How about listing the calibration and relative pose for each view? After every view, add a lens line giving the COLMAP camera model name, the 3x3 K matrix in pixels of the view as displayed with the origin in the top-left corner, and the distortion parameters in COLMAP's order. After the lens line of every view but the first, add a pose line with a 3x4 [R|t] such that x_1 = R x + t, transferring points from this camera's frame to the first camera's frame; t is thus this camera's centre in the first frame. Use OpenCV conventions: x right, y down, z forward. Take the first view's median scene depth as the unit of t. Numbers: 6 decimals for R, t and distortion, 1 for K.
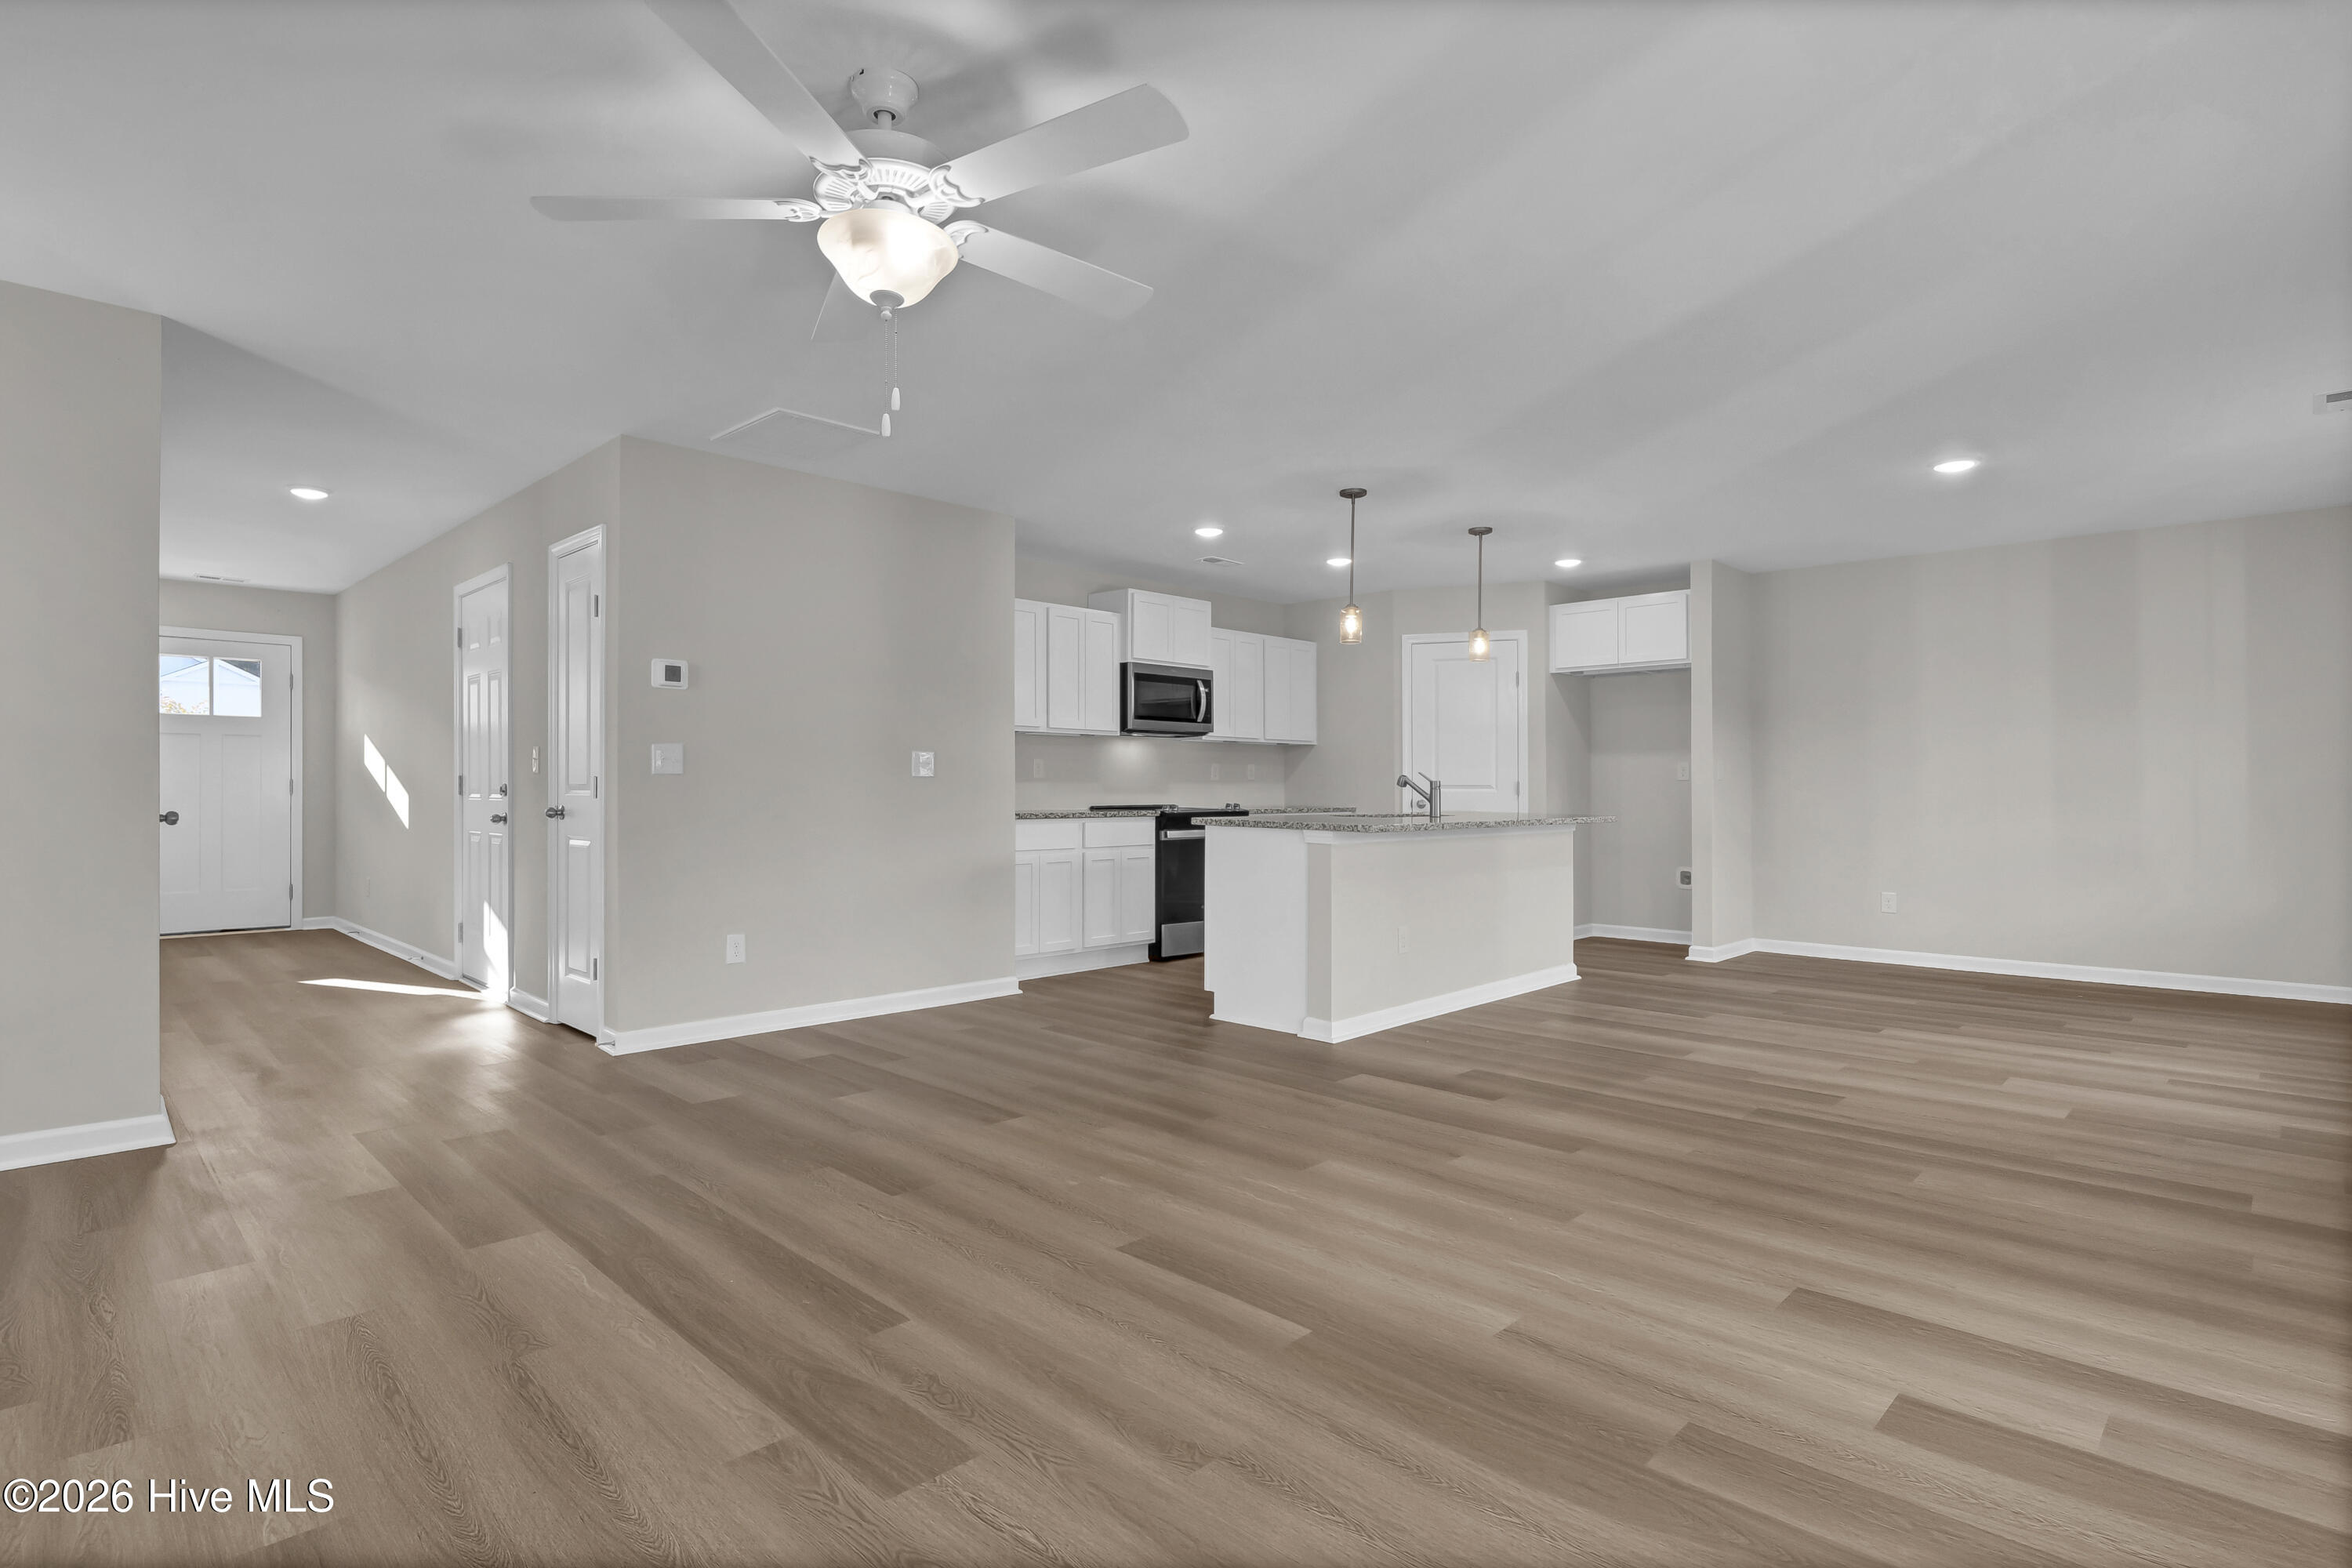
lens RADIAL K [[1165.6, 0, 1161.7], [0, 1165.6, 790.0], [0, 0, 1]] dist [-0.008910, -0.000968]
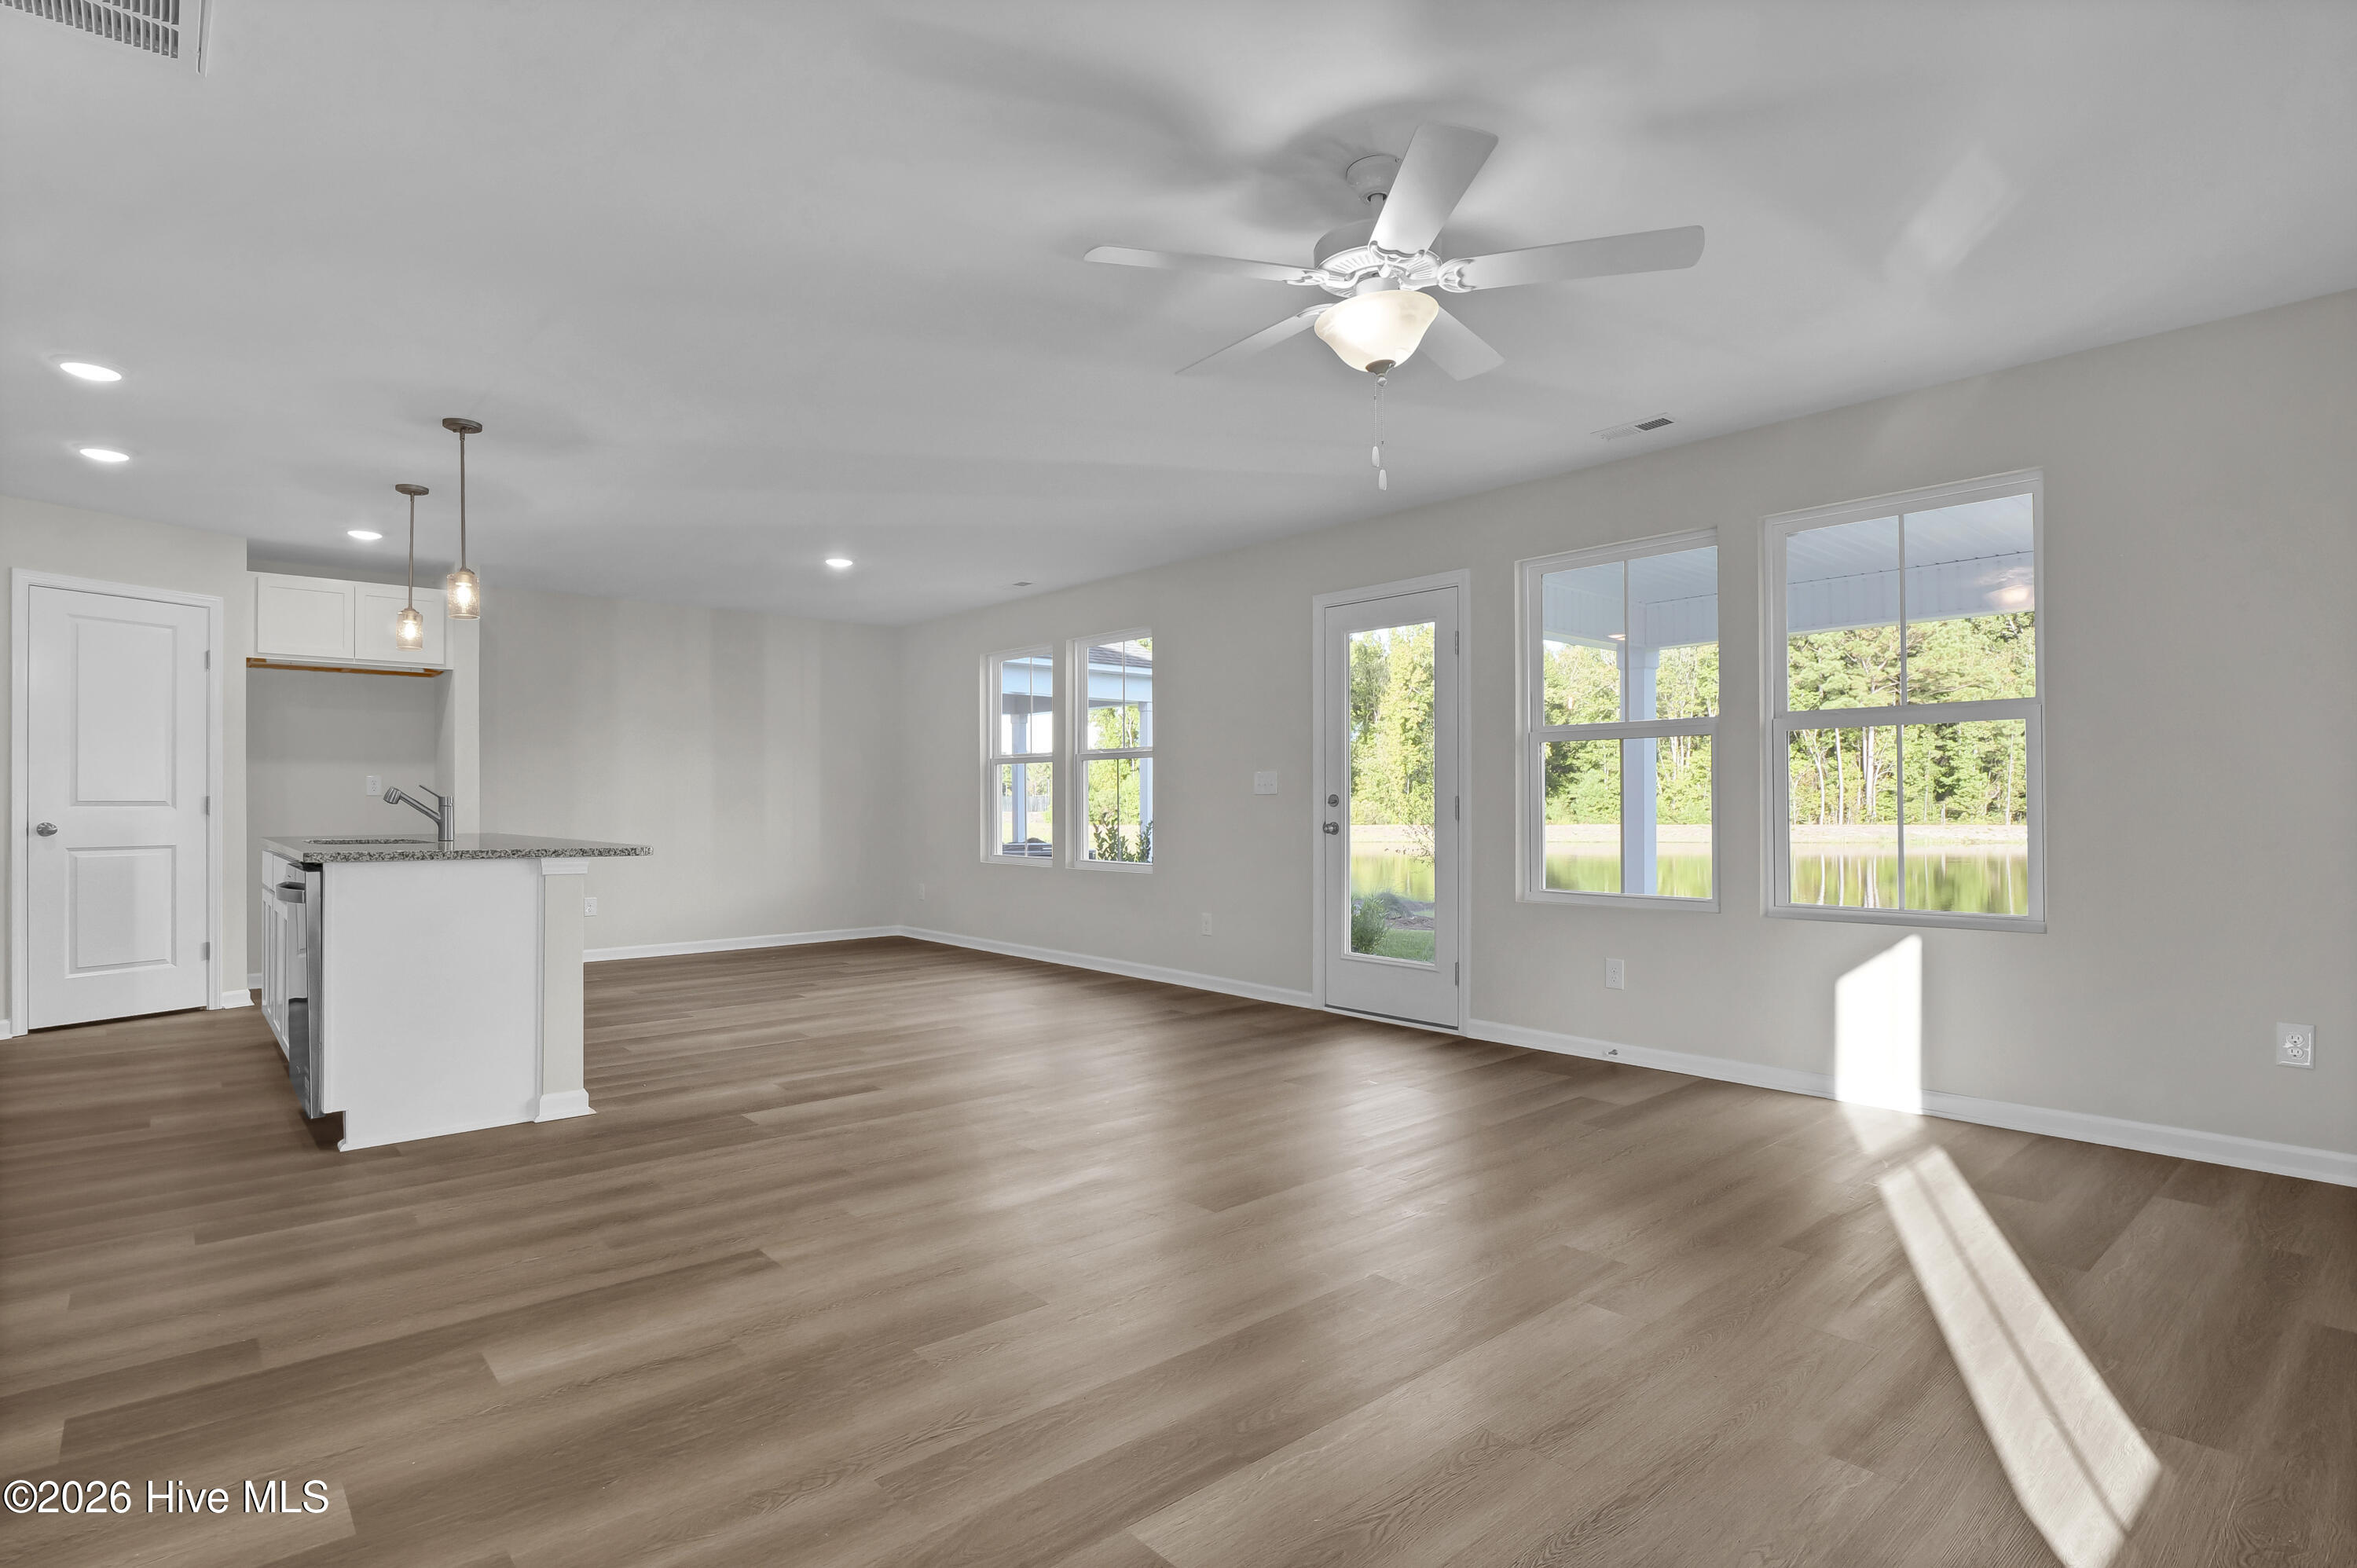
lens RADIAL K [[1168.0, 0, 1164.2], [0, 1168.0, 790.0], [0, 0, 1]] dist [-0.008910, -0.000968]
pose [[0.076334, 0.007615, 0.997053, -0.507019], [0.003980, 0.999961, -0.007942, -0.003080], [-0.997074, 0.004574, 0.076301, 0.413736]]
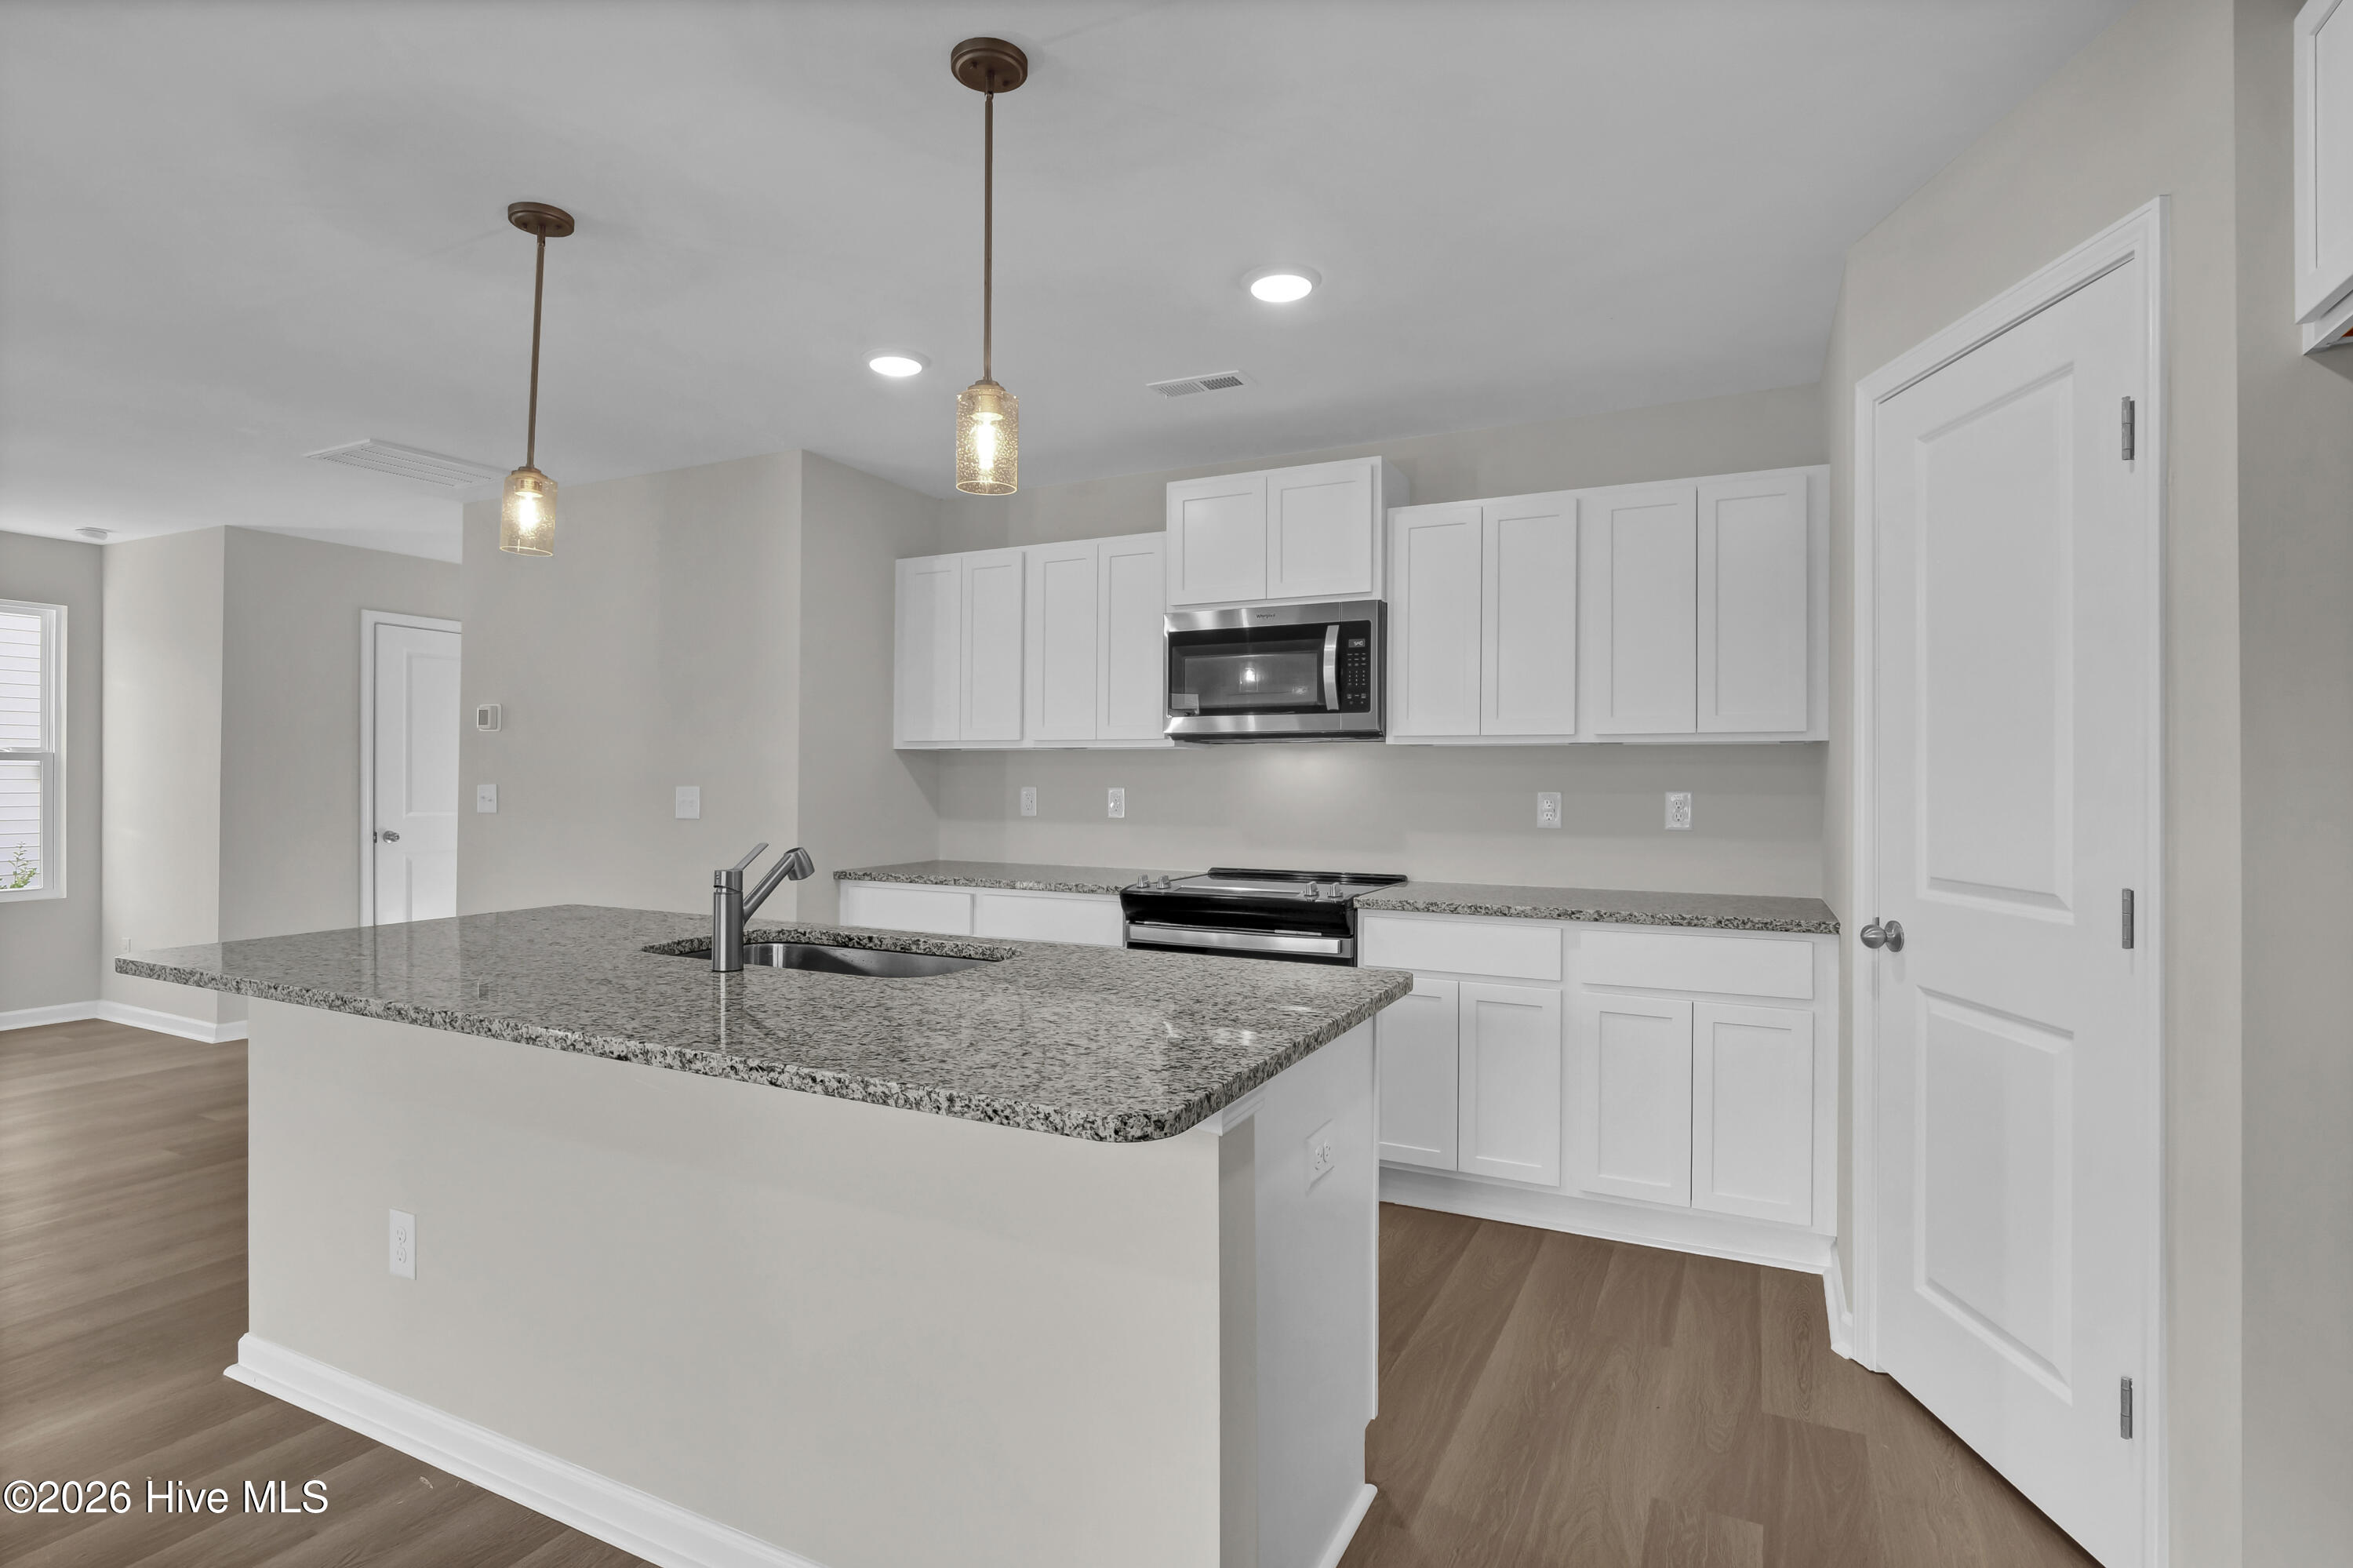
lens RADIAL K [[1166.1, 0, 1162.2], [0, 1166.1, 790.0], [0, 0, 1]] dist [-0.008910, -0.000968]
pose [[0.309251, 0.005489, -0.950965, 0.585818], [-0.006576, 0.999972, 0.003633, -0.032323], [0.950958, 0.005130, 0.309279, 0.956979]]
